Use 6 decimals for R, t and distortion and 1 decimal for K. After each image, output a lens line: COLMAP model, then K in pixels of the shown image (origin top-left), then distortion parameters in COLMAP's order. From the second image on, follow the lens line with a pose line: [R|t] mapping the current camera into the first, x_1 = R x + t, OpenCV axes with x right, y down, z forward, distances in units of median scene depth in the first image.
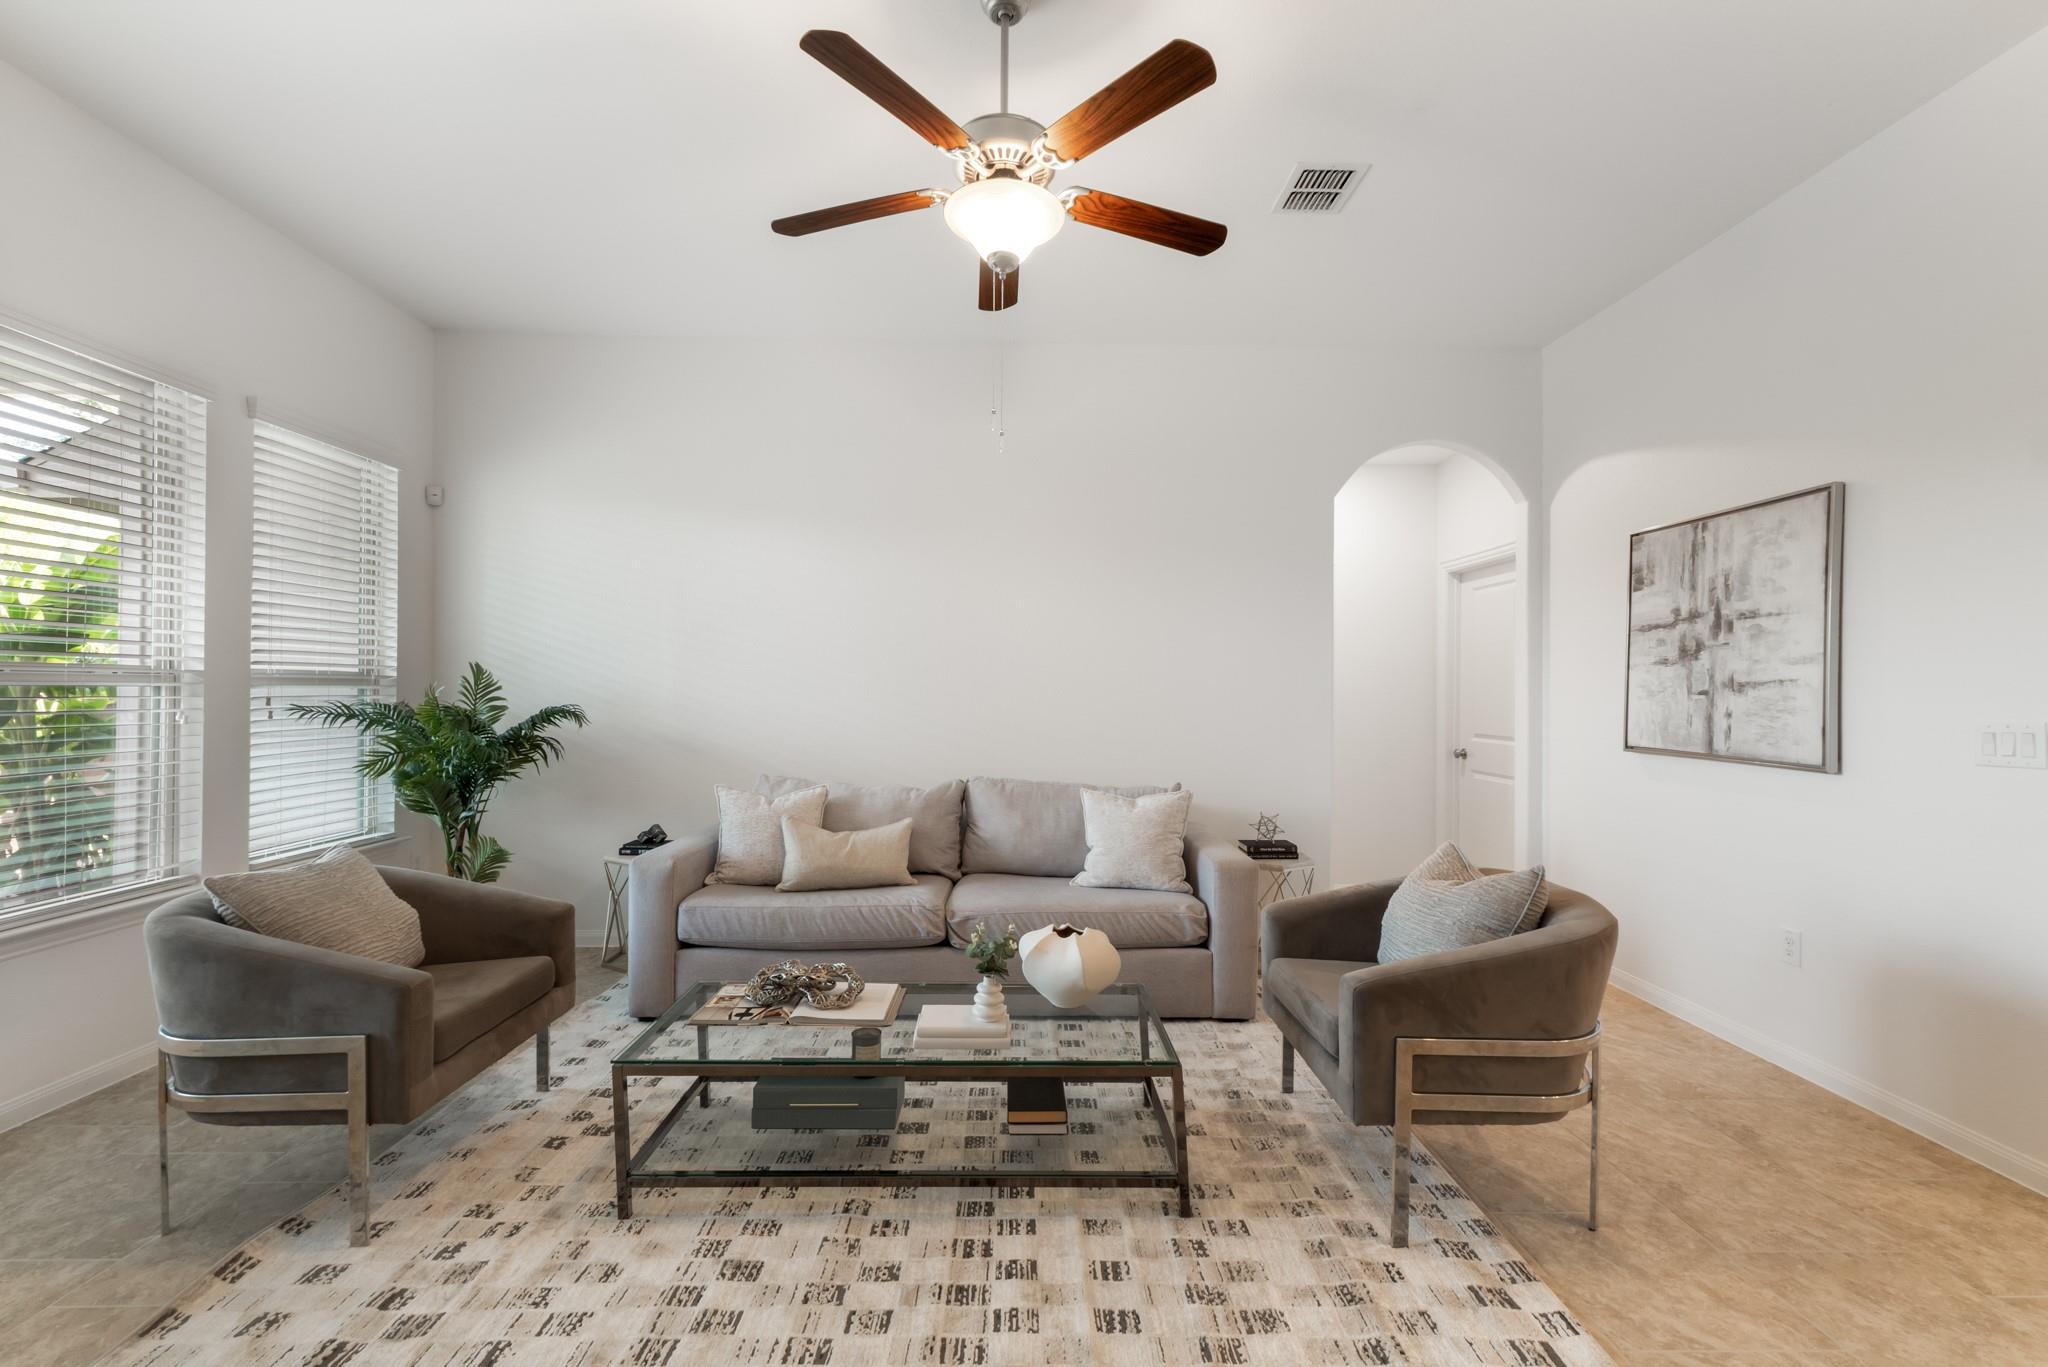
lens RADIAL K [[874.5, 0, 1031.0], [0, 874.5, 690.5], [0, 0, 1]] dist [0.003893, 0.001136]
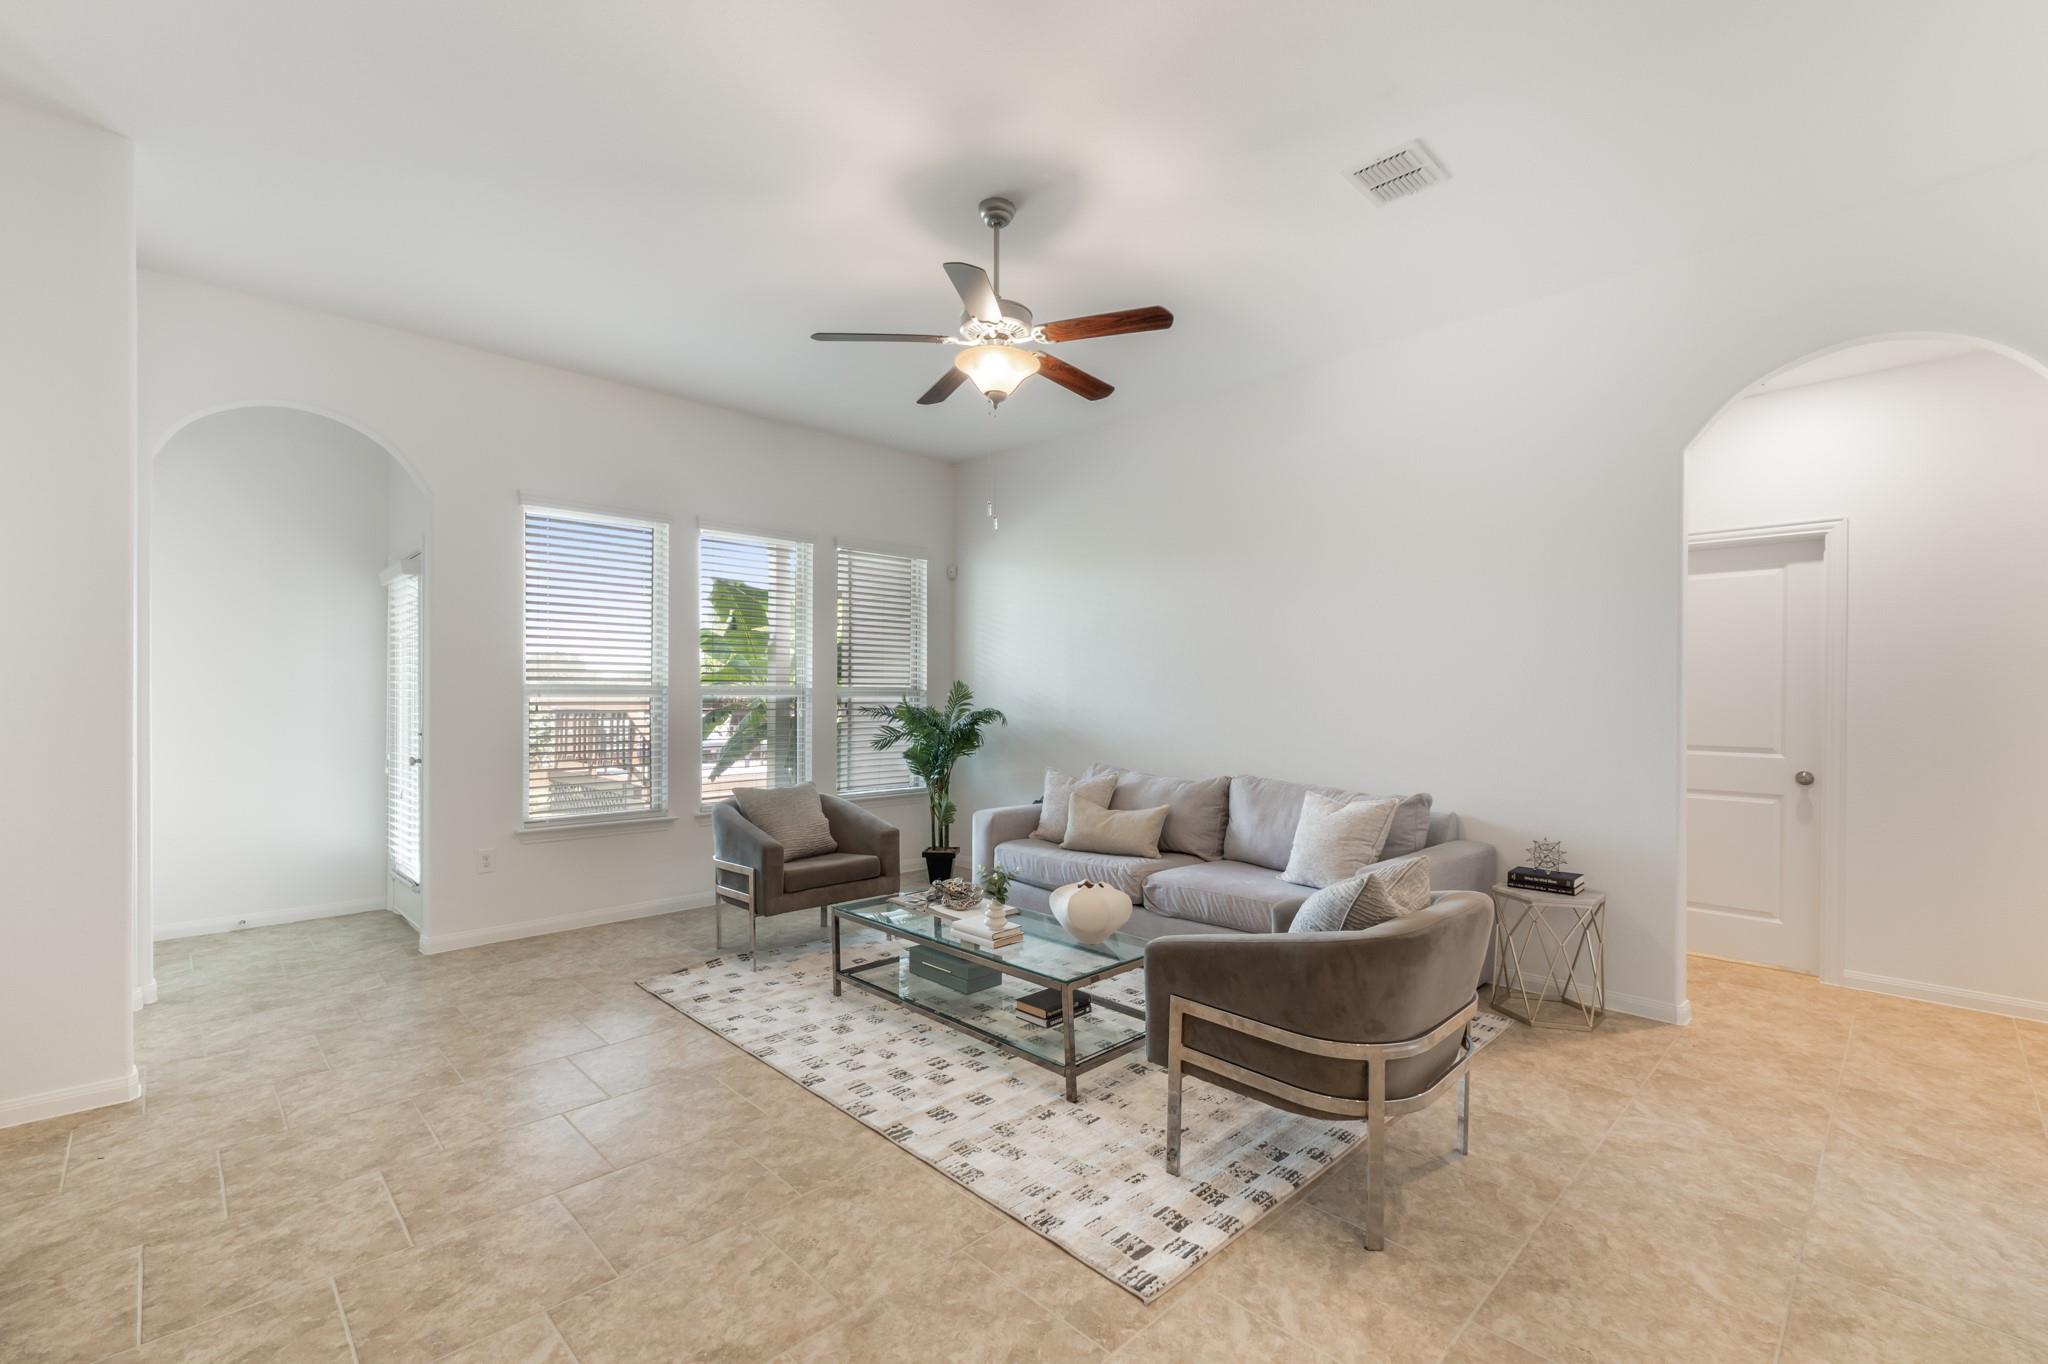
lens RADIAL K [[874.5, 0, 996.1], [0, 874.5, 692.0], [0, 0, 1]] dist [0.003893, 0.001136]
pose [[0.678505, -0.008497, -0.734546, 1.016061], [0.004252, 0.999962, -0.007640, 0.000982], [0.734583, 0.002060, 0.678515, 0.032566]]
